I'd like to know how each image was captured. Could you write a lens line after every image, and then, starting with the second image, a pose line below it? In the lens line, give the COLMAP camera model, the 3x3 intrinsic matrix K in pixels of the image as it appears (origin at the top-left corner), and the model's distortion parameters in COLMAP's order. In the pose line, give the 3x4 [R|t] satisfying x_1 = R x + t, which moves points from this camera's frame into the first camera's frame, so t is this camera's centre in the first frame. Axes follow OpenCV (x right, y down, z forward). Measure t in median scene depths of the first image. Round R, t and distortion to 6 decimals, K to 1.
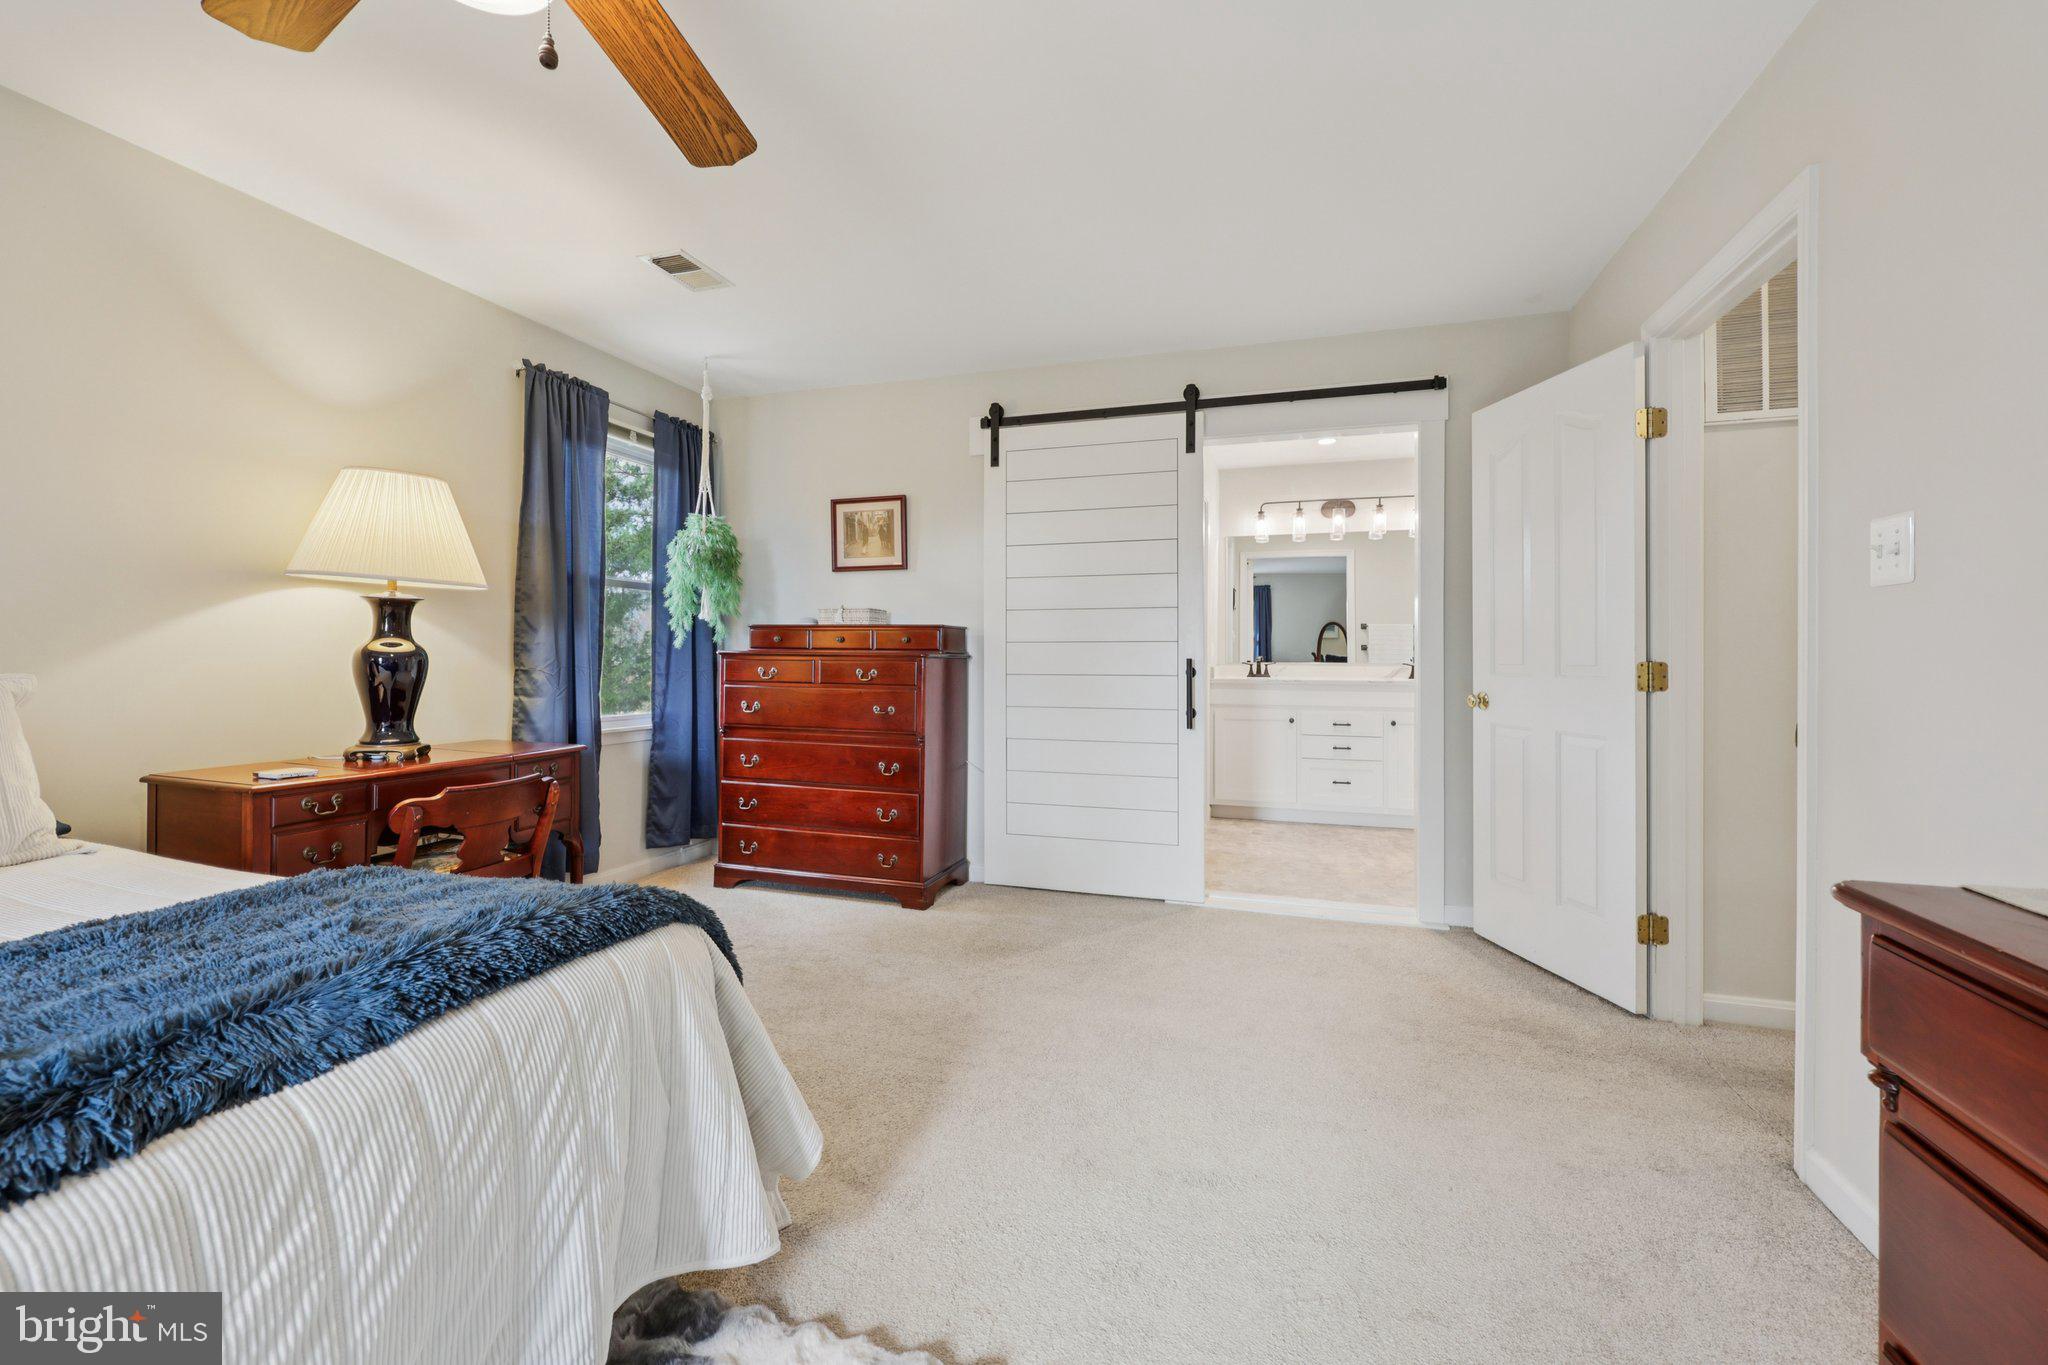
lens RADIAL K [[825.9, 0, 1020.4], [0, 825.9, 650.5], [0, 0, 1]] dist [0.002405, 0.000137]
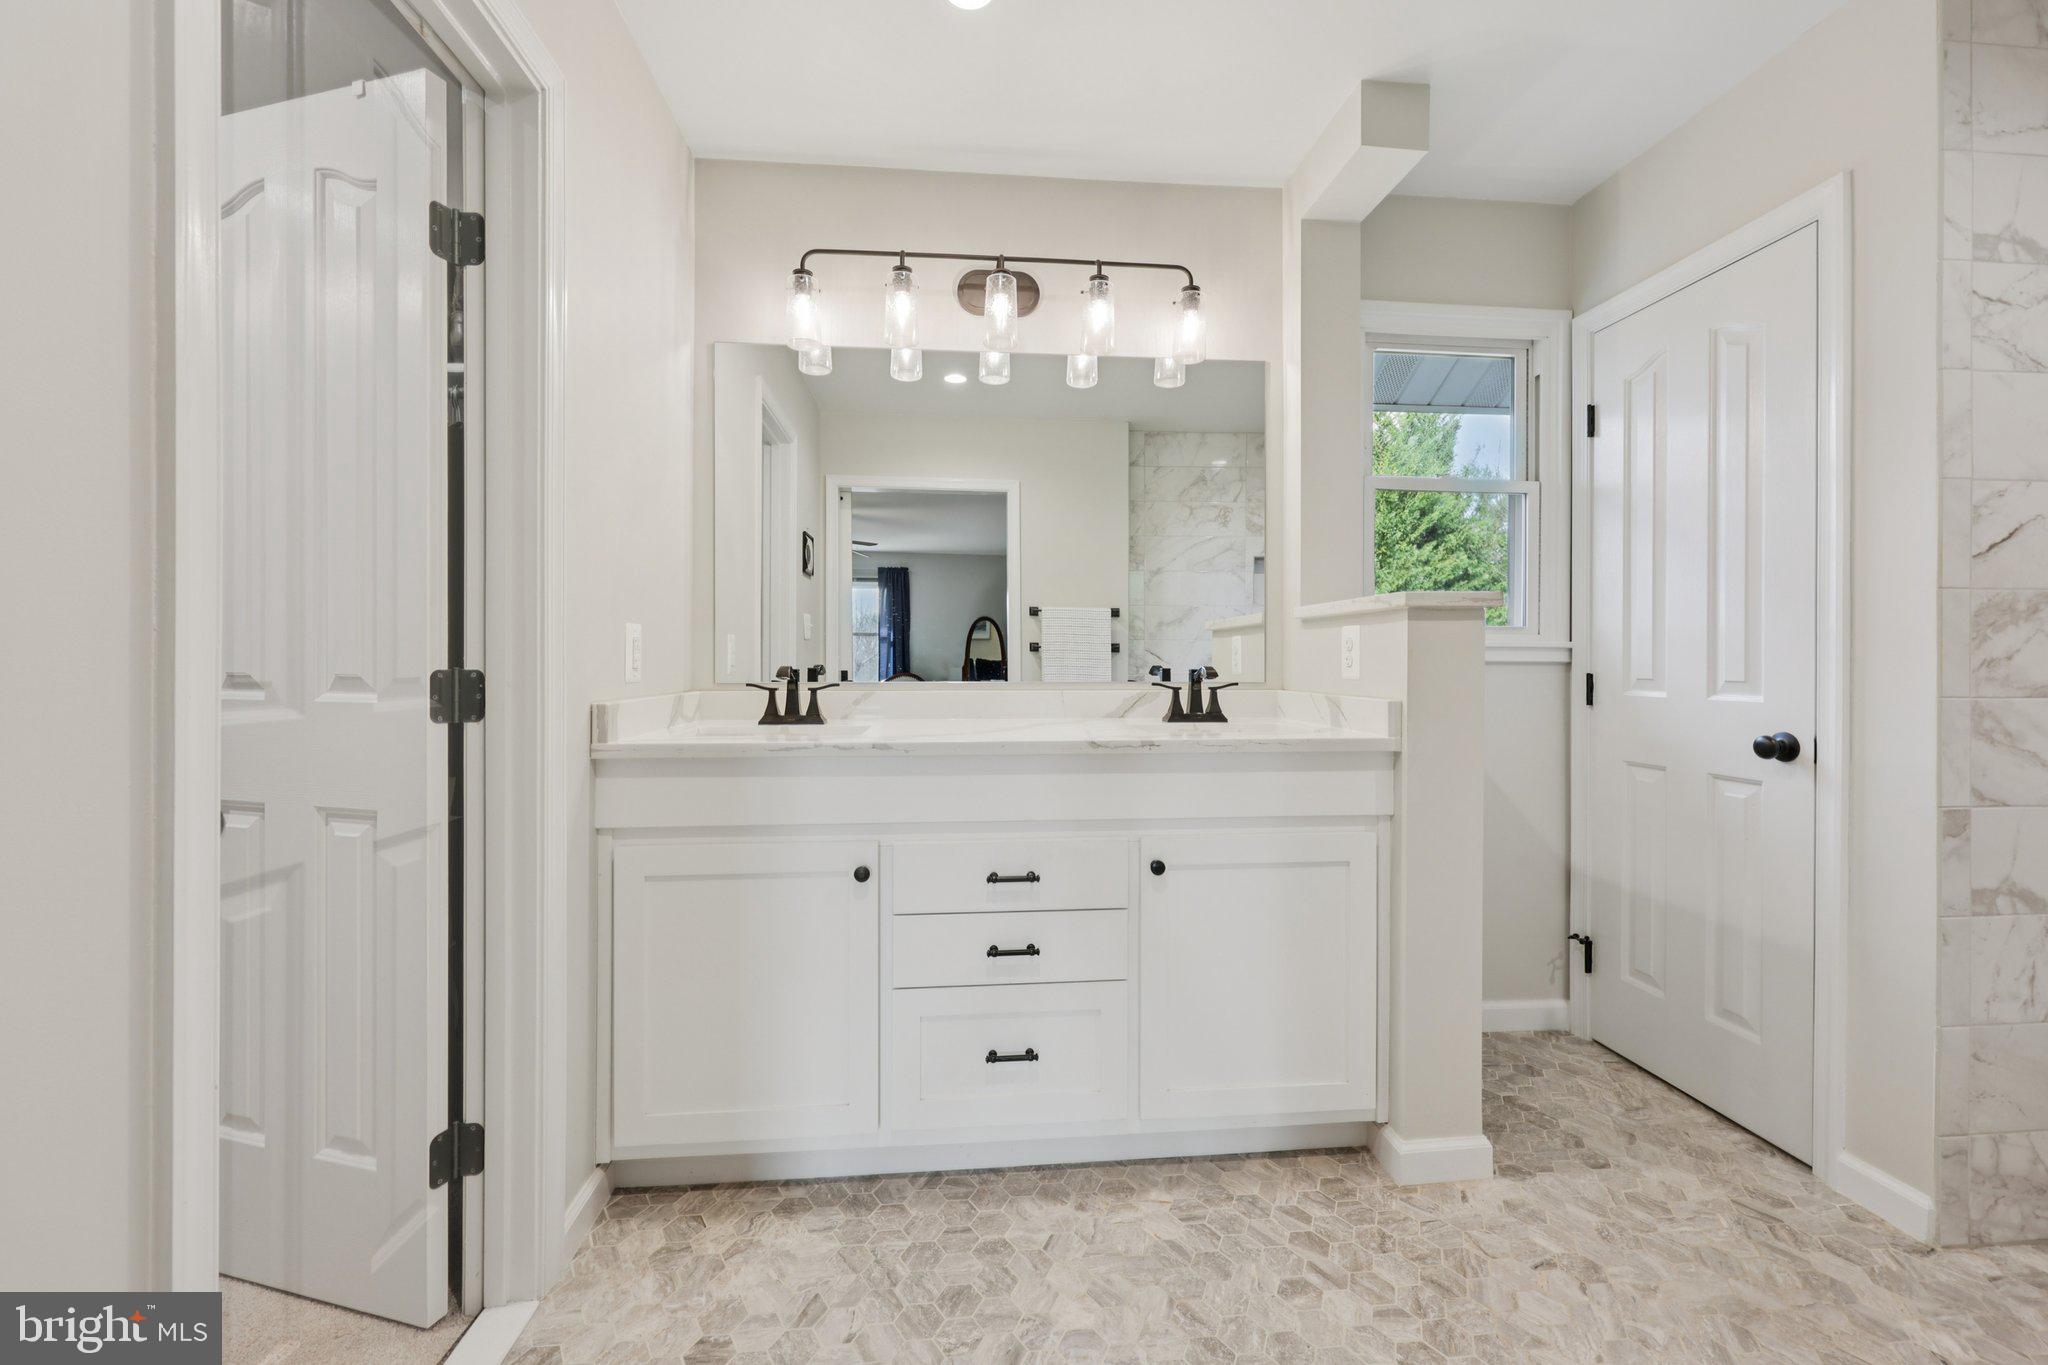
lens RADIAL K [[825.9, 0, 1027.1], [0, 825.9, 668.1], [0, 0, 1]] dist [0.002405, 0.000137]
pose [[0.915544, -0.007497, 0.402148, 0.199493], [0.002038, 0.999900, 0.014002, 0.002901], [-0.402212, -0.012000, 0.915468, 0.529379]]
